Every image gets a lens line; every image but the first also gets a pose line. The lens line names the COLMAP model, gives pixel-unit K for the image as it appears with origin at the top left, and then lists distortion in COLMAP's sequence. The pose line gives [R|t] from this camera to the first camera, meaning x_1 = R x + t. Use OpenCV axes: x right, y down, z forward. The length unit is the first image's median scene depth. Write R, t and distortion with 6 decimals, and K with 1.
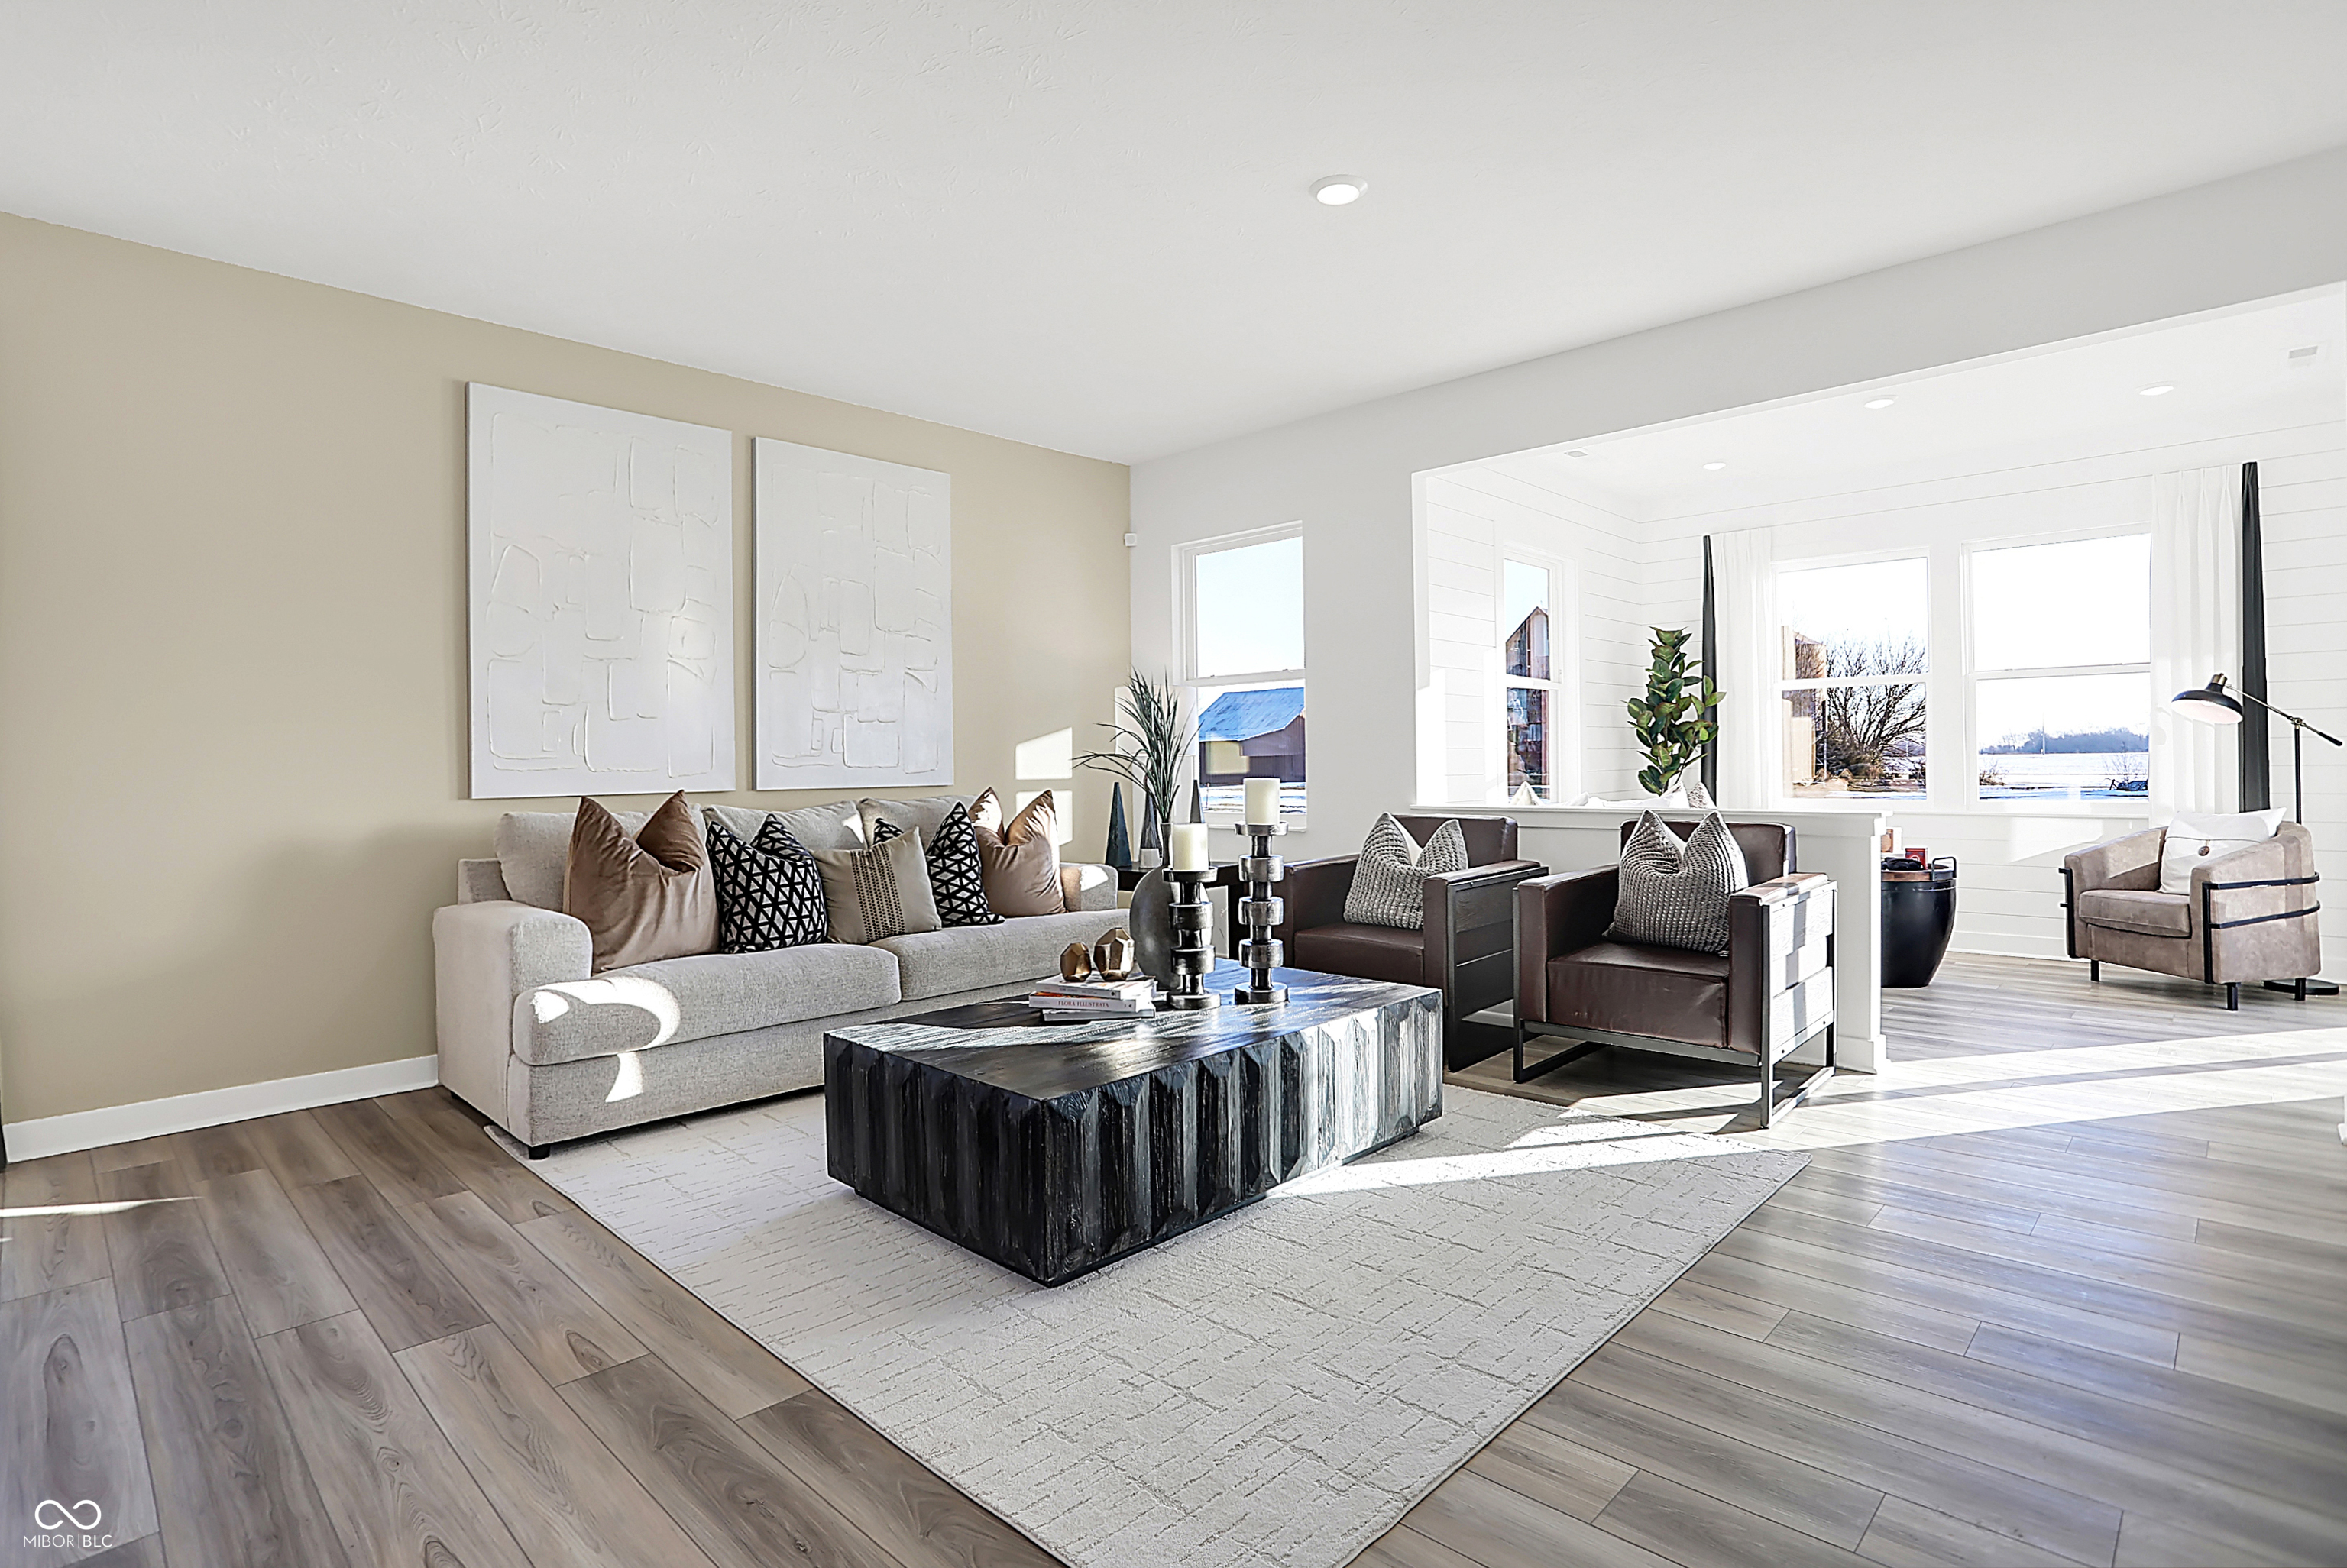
lens RADIAL K [[1173.3, 0, 1179.6], [0, 1173.3, 774.5], [0, 0, 1]] dist [-0.057390, 0.000133]
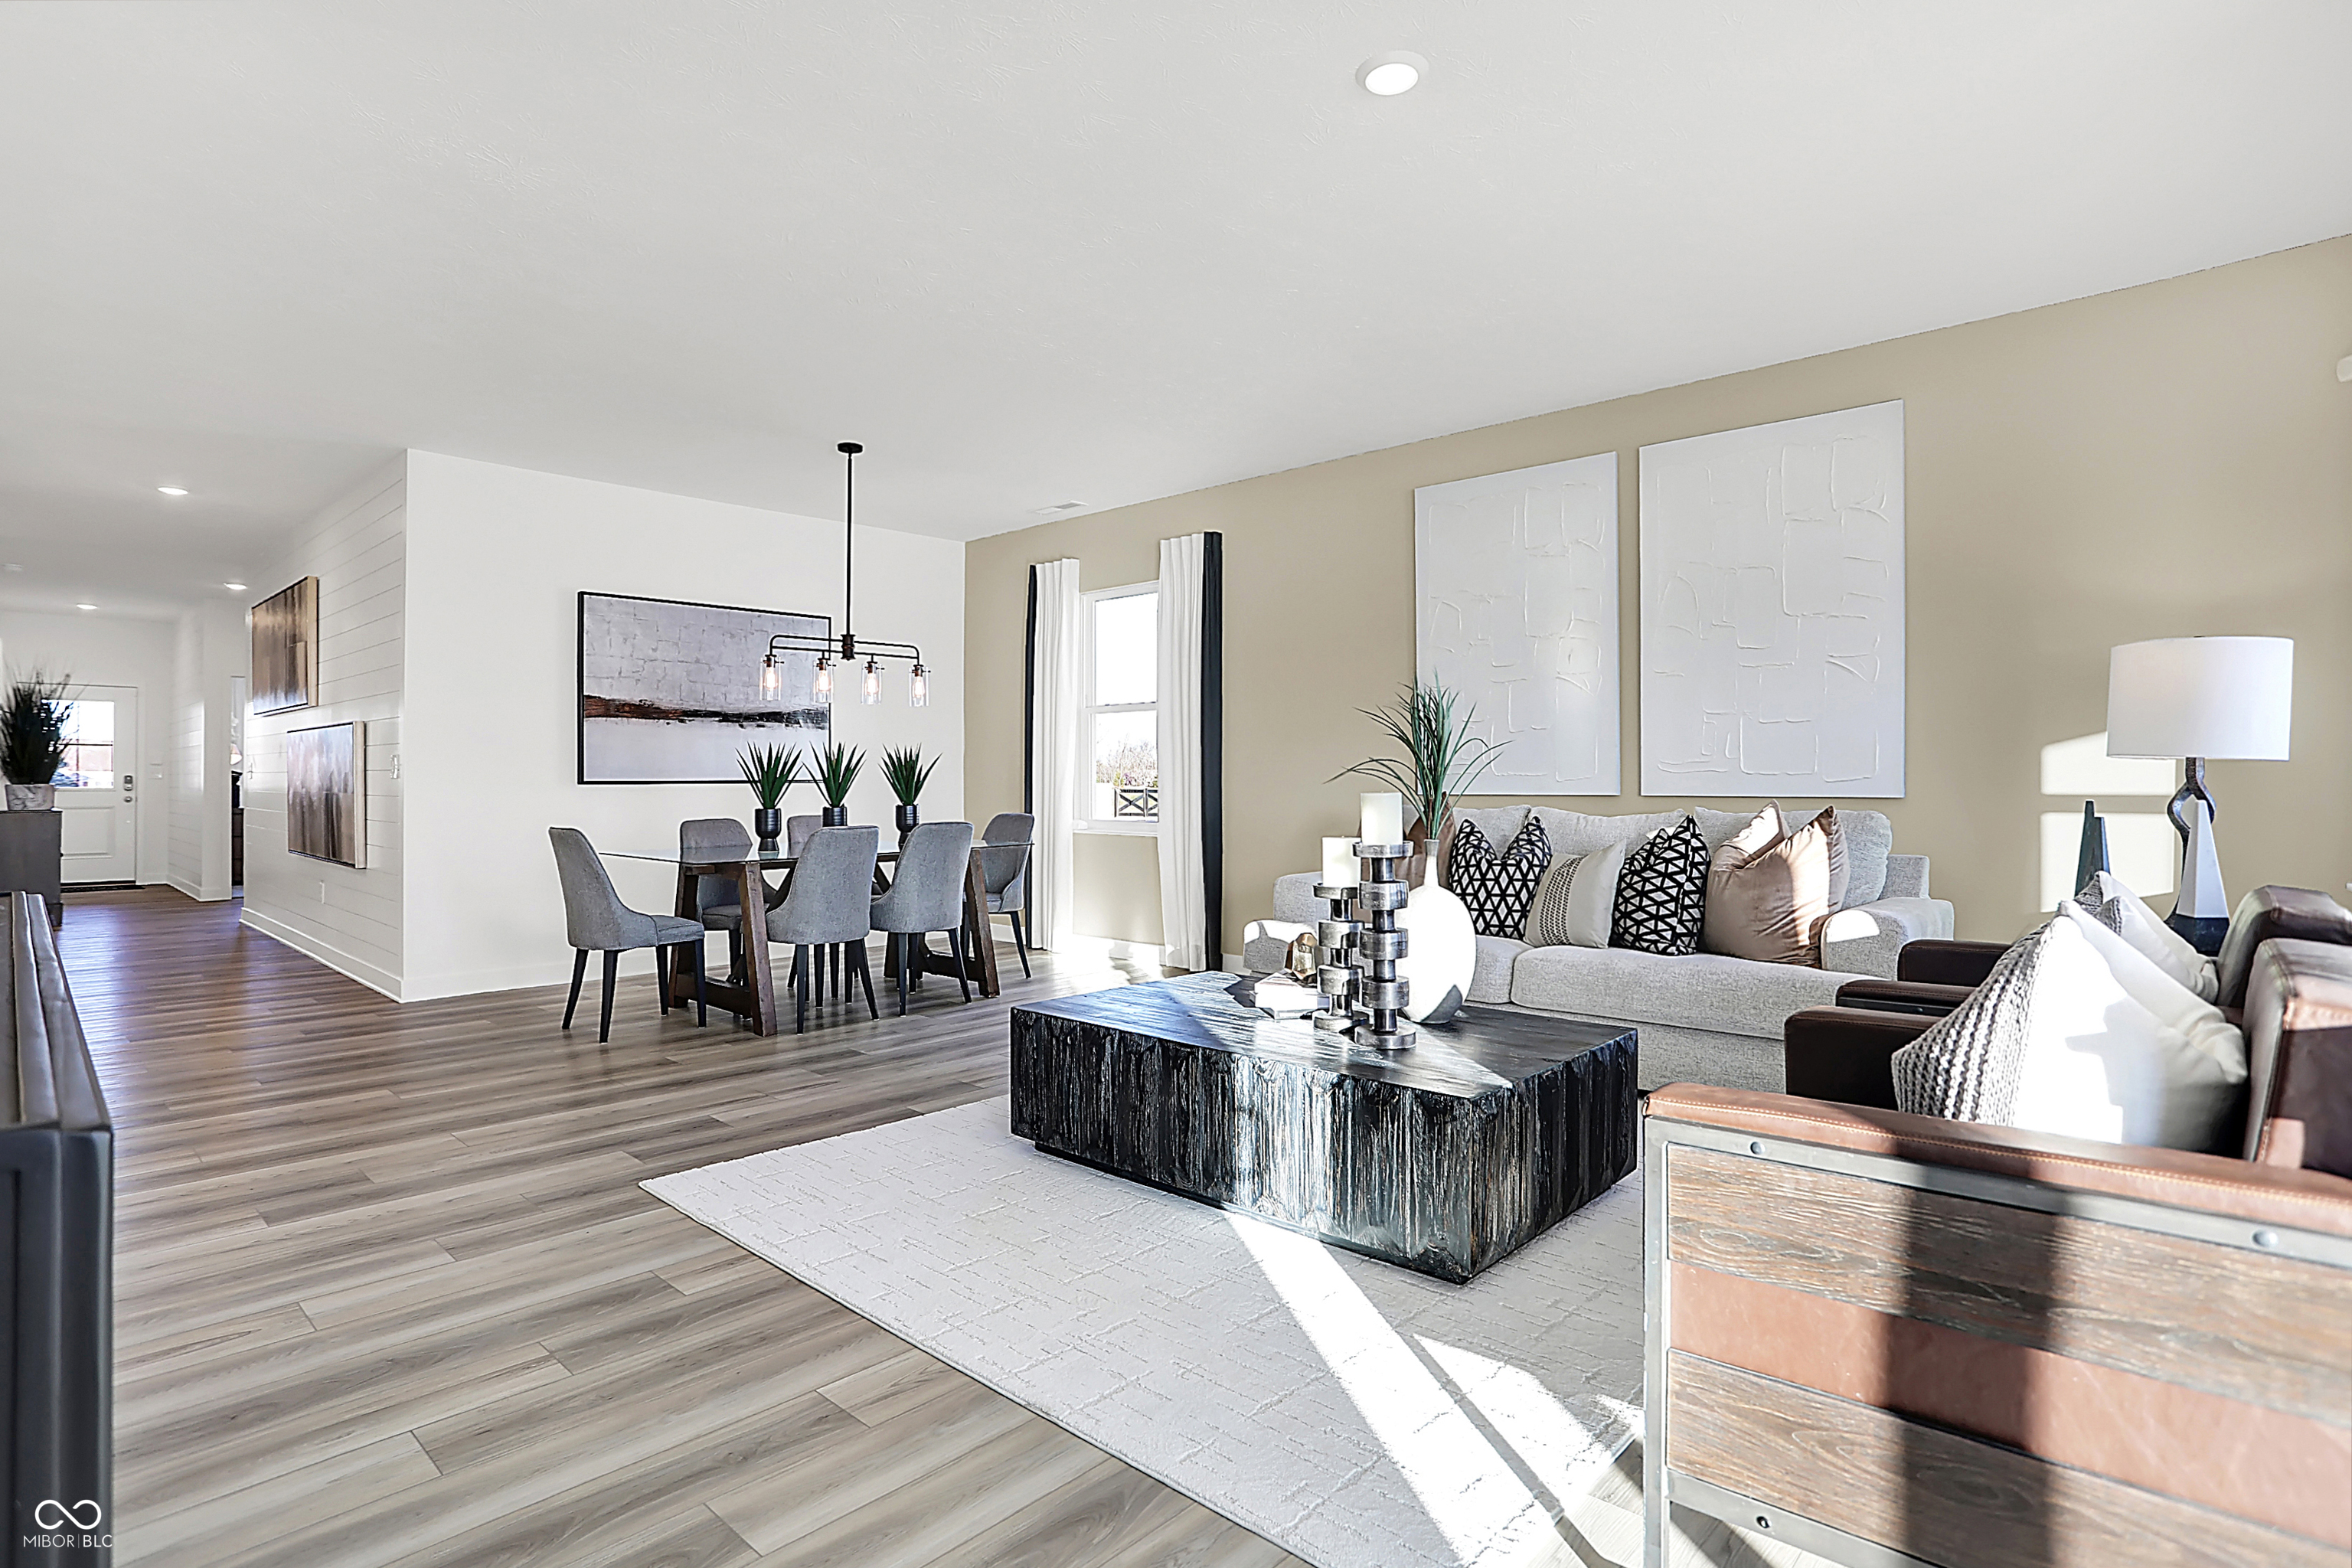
lens RADIAL K [[1176.0, 0, 1182.1], [0, 1176.0, 774.5], [0, 0, 1]] dist [-0.057390, 0.000133]
pose [[0.024529, 0.011799, -0.999629, 0.819309], [-0.007614, 0.999904, 0.011616, -0.015767], [0.999670, 0.007326, 0.024617, 0.719695]]
